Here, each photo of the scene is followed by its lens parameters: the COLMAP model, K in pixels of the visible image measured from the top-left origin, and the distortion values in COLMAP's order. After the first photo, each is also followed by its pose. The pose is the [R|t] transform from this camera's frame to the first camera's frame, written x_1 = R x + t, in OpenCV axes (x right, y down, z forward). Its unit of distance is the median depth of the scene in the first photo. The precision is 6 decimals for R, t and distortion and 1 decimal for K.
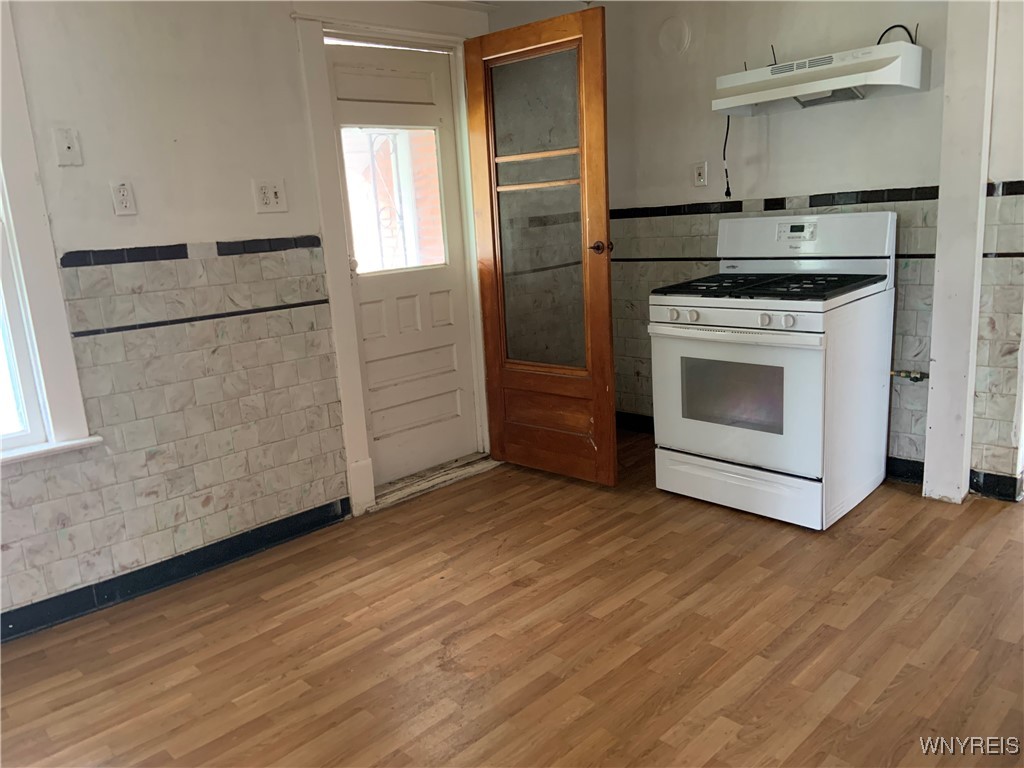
lens RADIAL K [[770.9, 0, 505.0], [0, 770.9, 385.3], [0, 0, 1]] dist [0.046677, -0.016375]
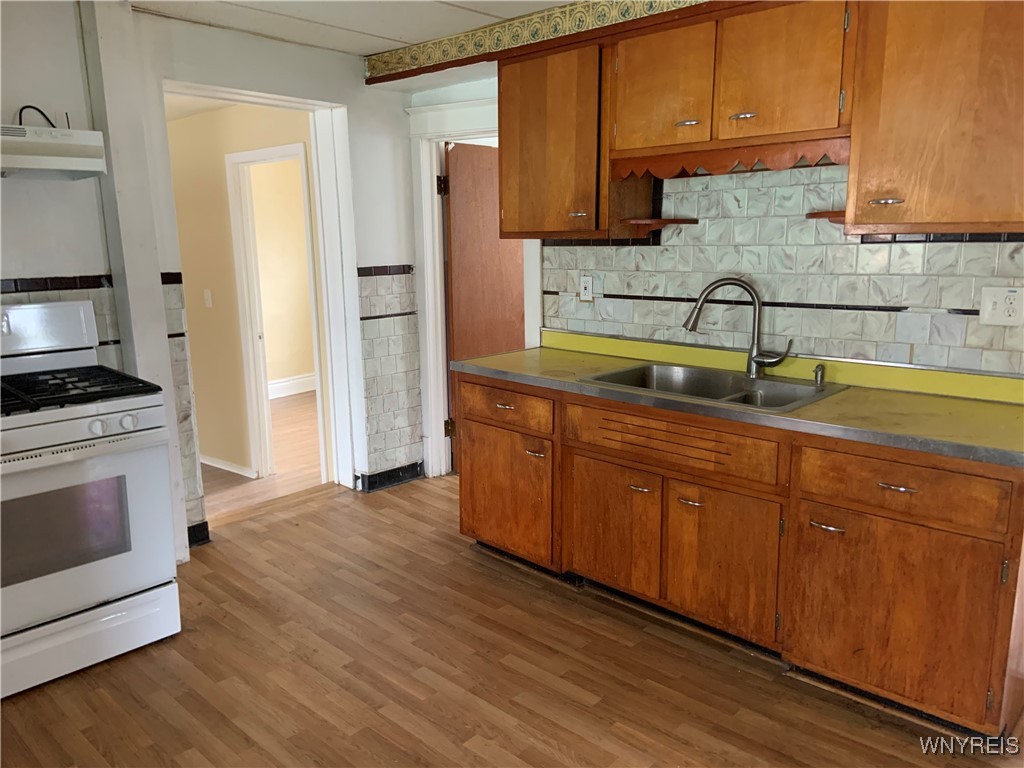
lens RADIAL K [[770.9, 0, 505.8], [0, 770.9, 384.0], [0, 0, 1]] dist [0.046677, -0.016375]
pose [[-0.039472, -0.129848, 0.990748, -0.506982], [0.232042, 0.963224, 0.135486, -0.138766], [-0.971904, 0.235243, -0.007890, 0.551101]]
